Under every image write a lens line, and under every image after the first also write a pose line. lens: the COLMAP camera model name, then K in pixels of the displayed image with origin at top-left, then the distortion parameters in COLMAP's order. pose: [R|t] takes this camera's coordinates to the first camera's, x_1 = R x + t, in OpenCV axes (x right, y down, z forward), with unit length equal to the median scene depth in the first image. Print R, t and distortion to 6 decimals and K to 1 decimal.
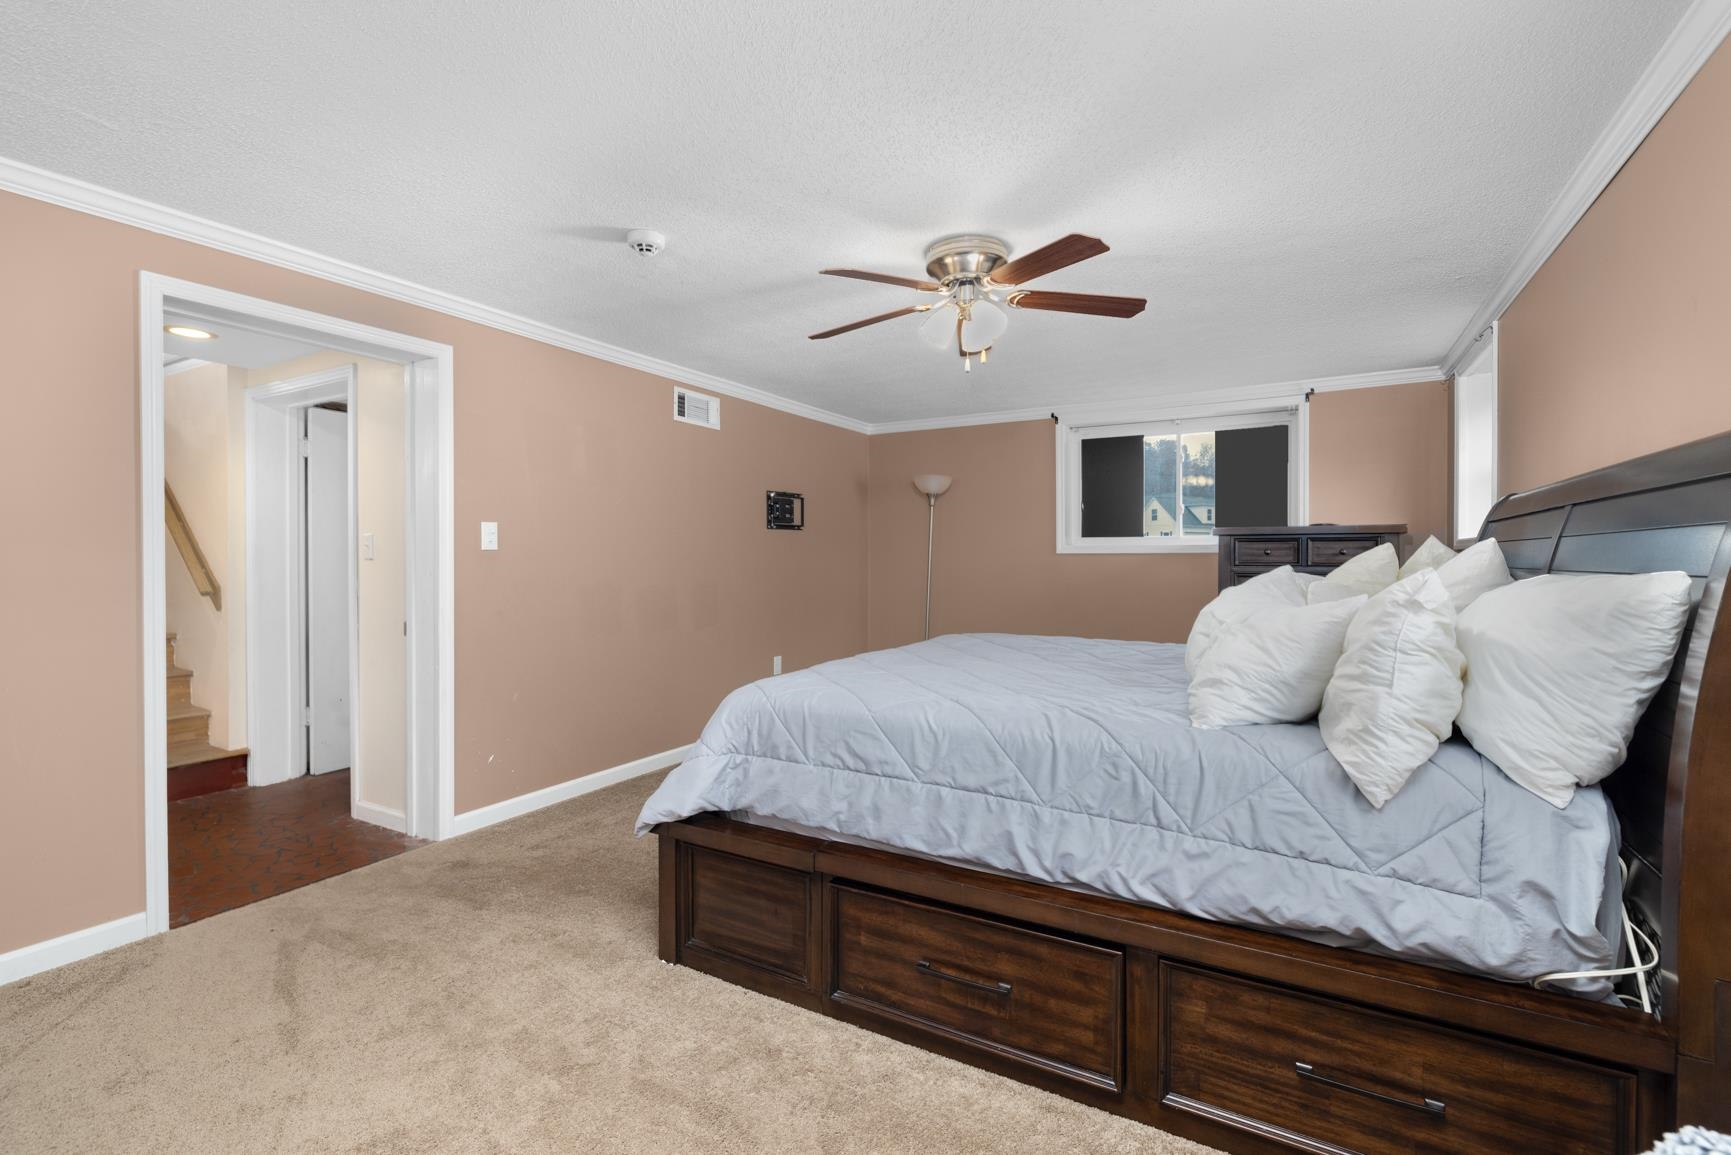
lens RADIAL K [[768.9, 0, 883.5], [0, 768.9, 568.0], [0, 0, 1]] dist [0.001463, 0.000119]
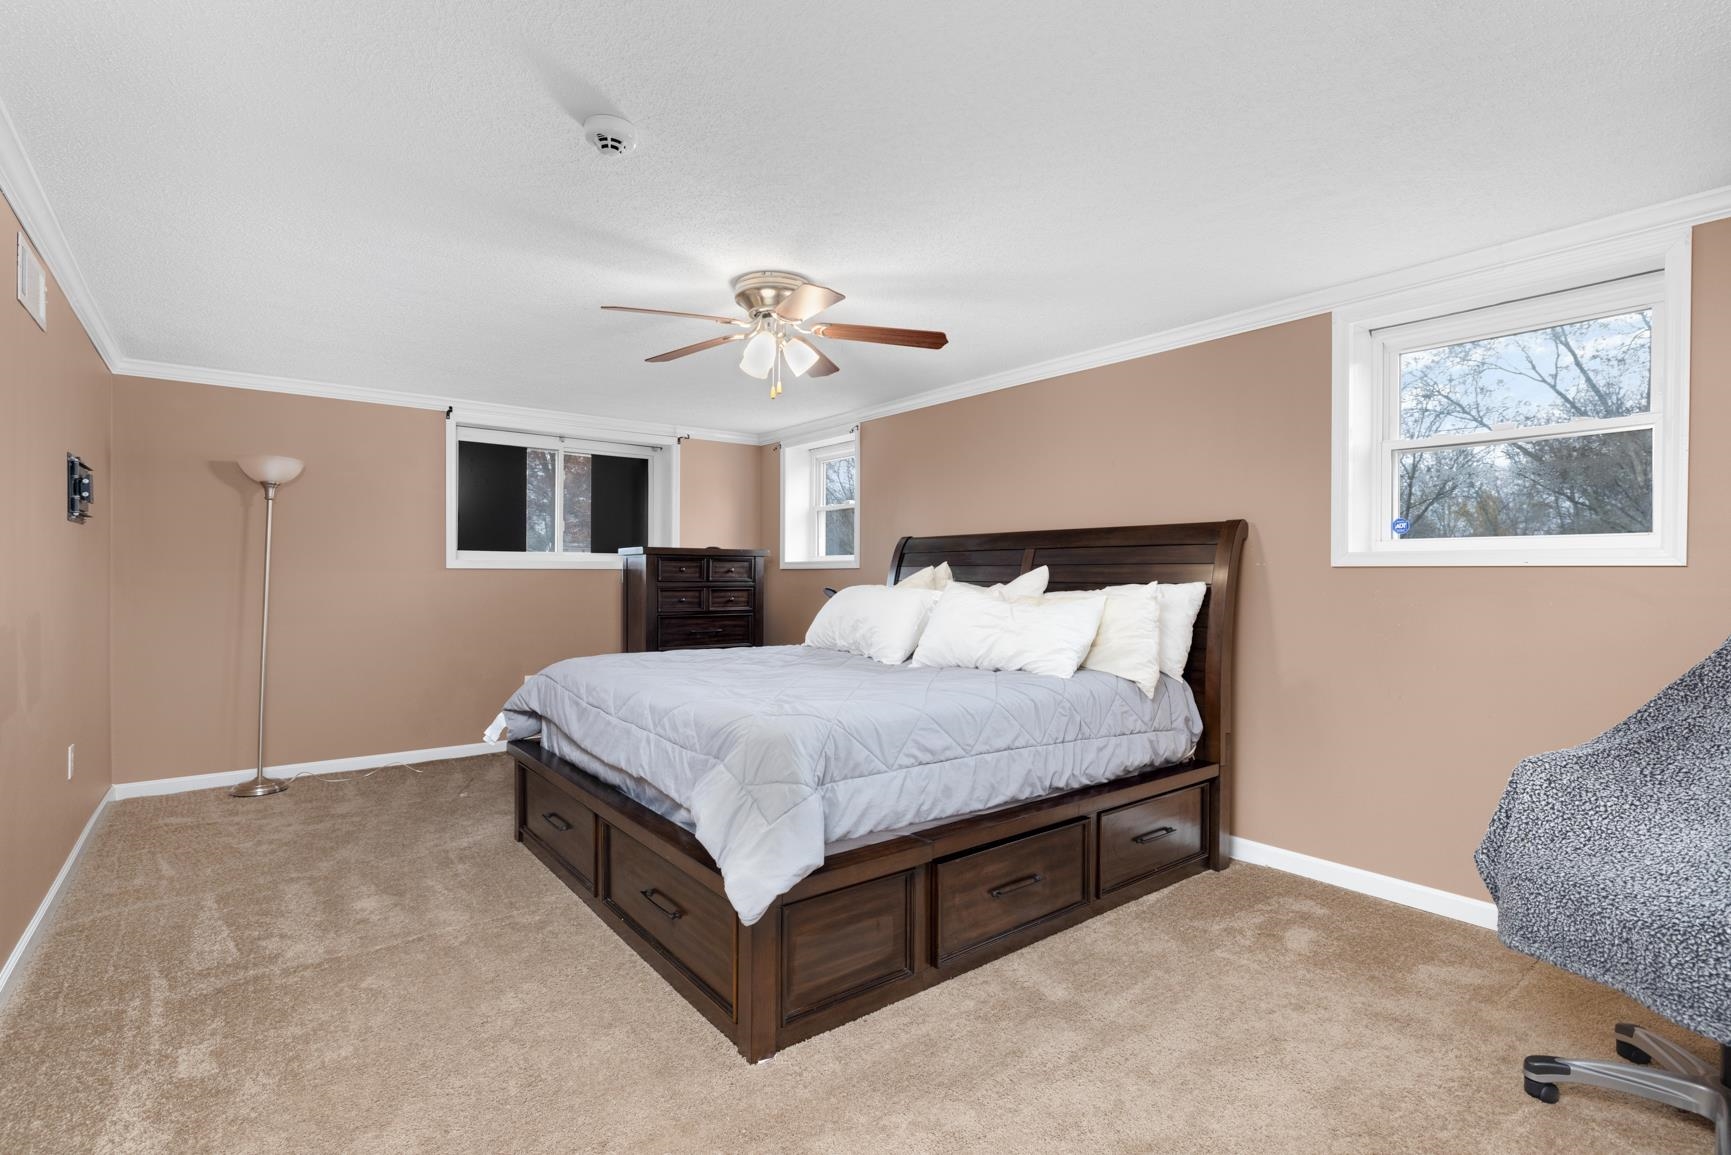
lens RADIAL K [[768.9, 0, 883.5], [0, 768.9, 568.0], [0, 0, 1]] dist [0.001463, 0.000119]
pose [[0.403346, 0.009844, 0.914995, -1.029074], [0.006979, 0.999880, -0.013834, -0.009594], [-0.915021, 0.011965, 0.403229, 0.554741]]
